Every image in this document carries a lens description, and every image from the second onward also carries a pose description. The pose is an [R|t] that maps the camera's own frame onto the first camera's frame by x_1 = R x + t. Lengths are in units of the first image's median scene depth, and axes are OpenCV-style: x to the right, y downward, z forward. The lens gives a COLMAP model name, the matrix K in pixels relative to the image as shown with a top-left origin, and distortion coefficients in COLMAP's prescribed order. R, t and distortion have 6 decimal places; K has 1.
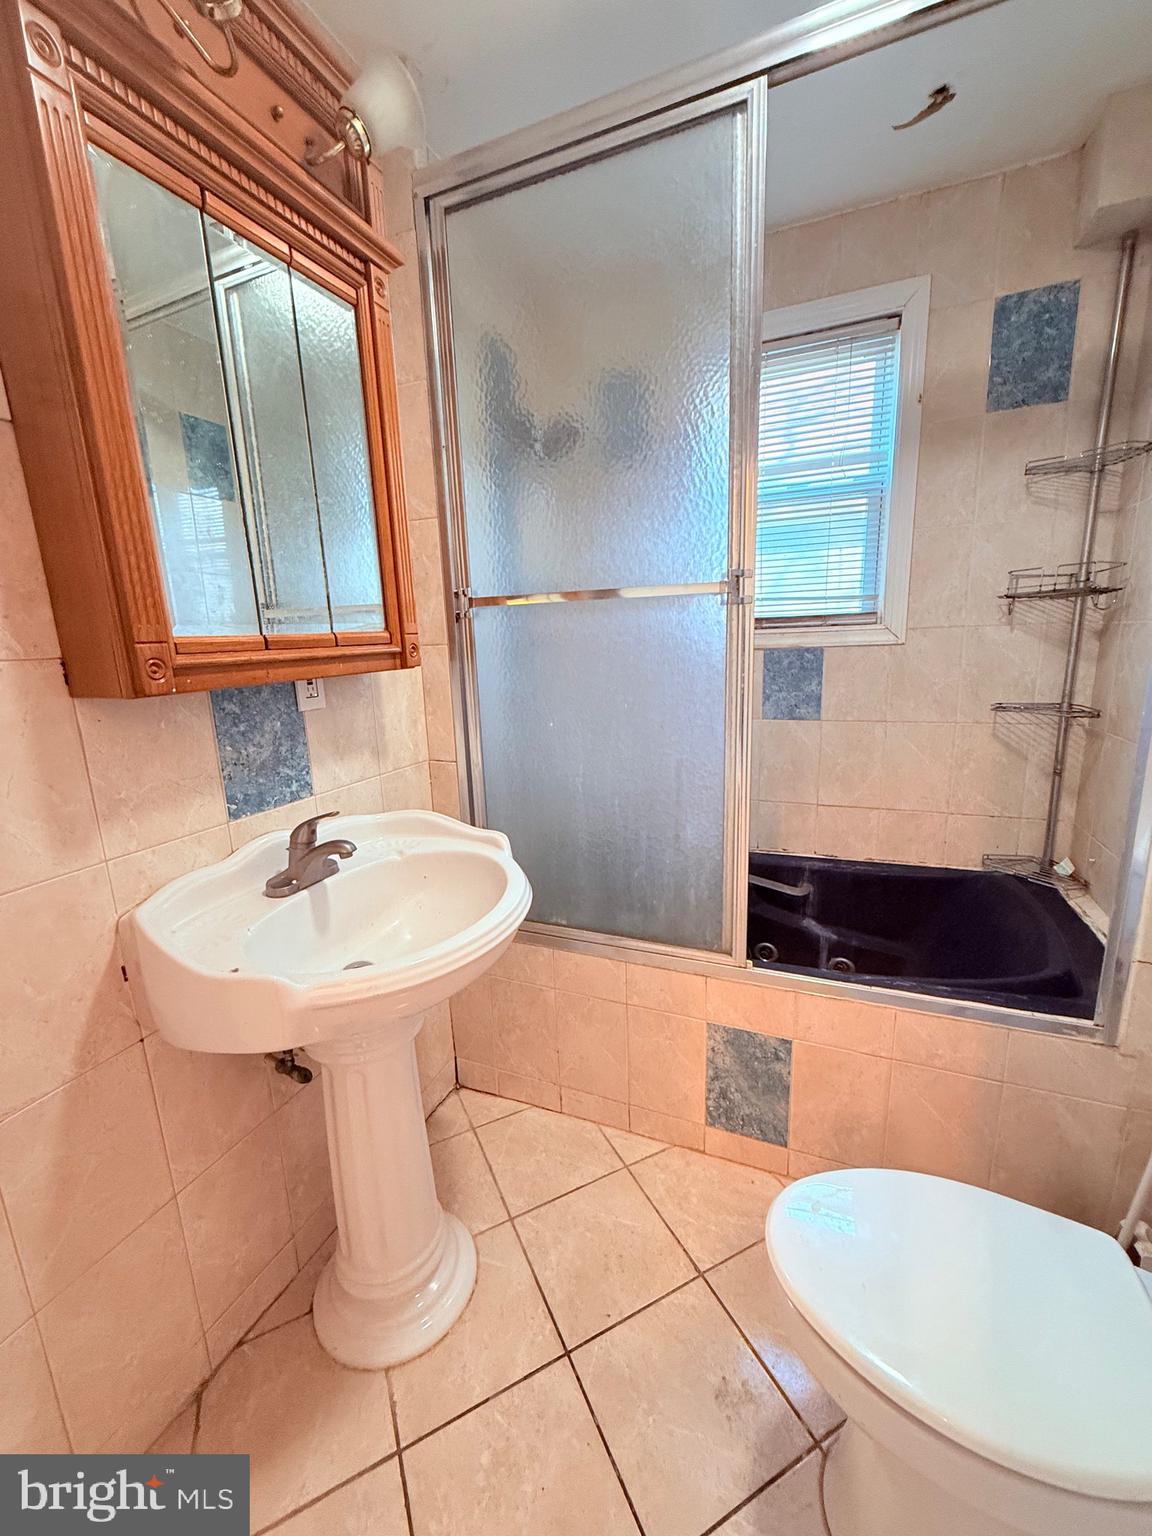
lens RADIAL K [[611.7, 0, 578.6], [0, 611.7, 767.3], [0, 0, 1]] dist [-0.000822, -0.000020]
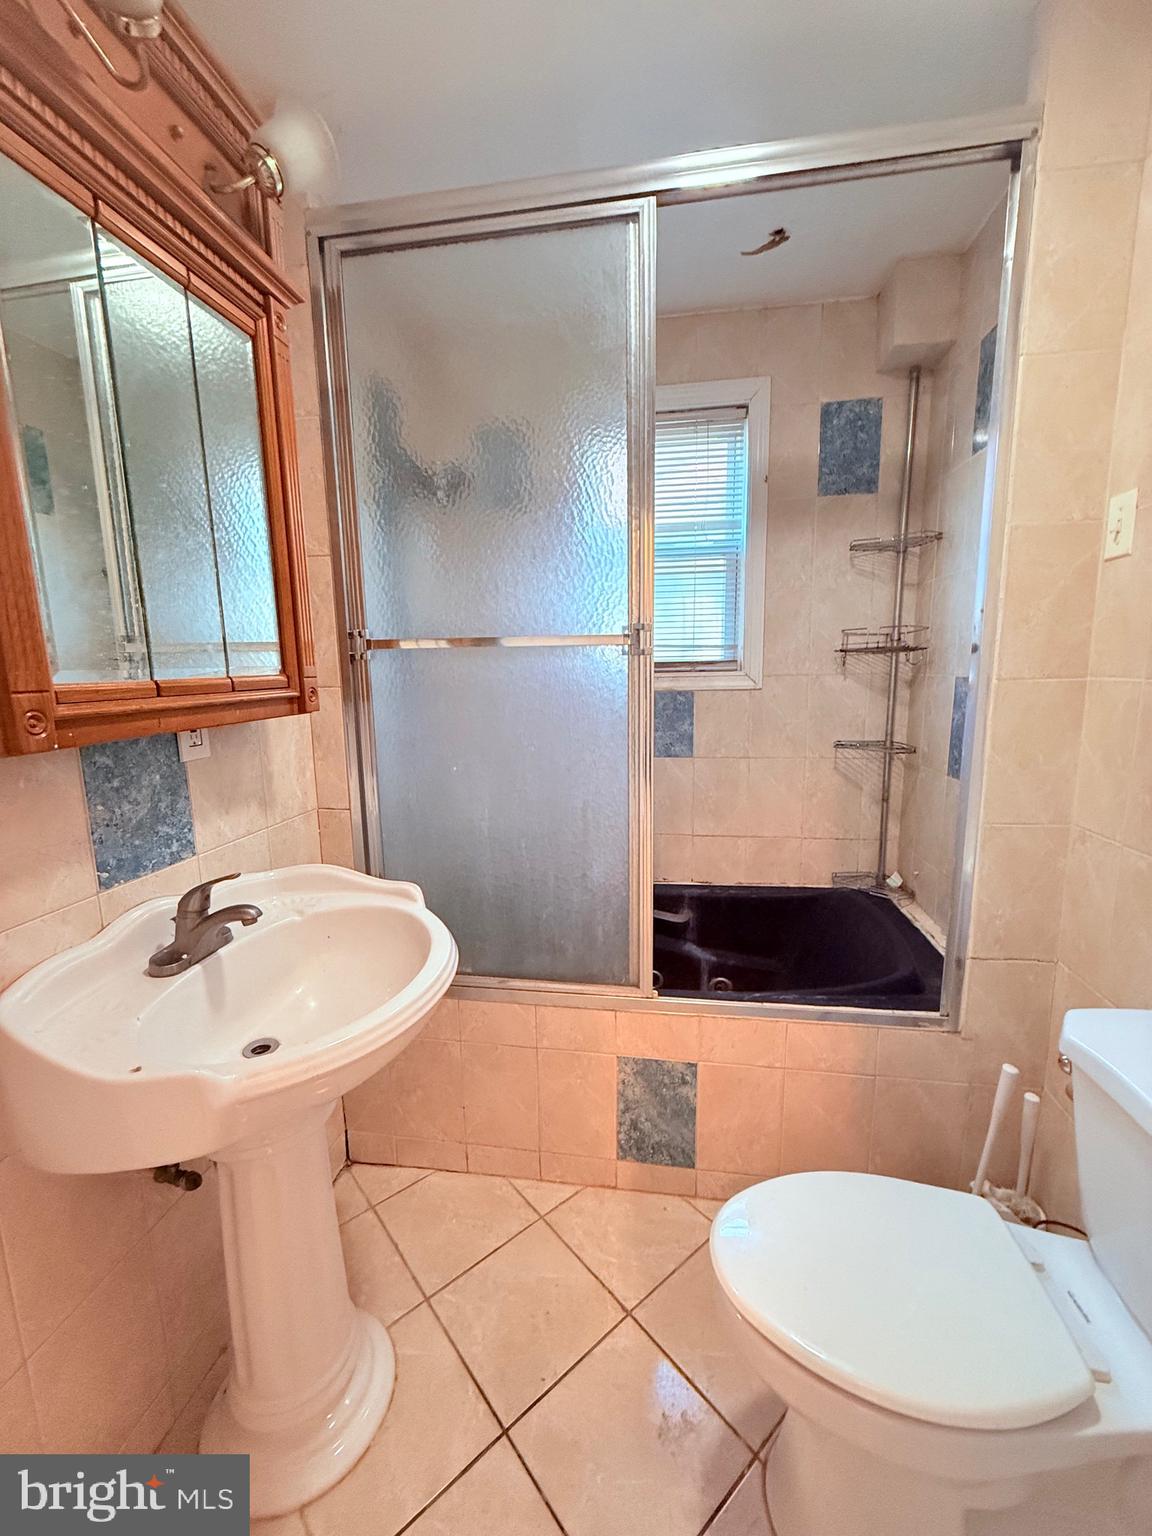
lens RADIAL K [[611.7, 0, 576.3], [0, 611.7, 766.3], [0, 0, 1]] dist [-0.000822, -0.000020]
pose [[0.970690, -0.018689, 0.239606, -0.103123], [0.031524, 0.998259, -0.049848, -0.020922], [-0.238258, 0.055941, 0.969590, -0.004792]]
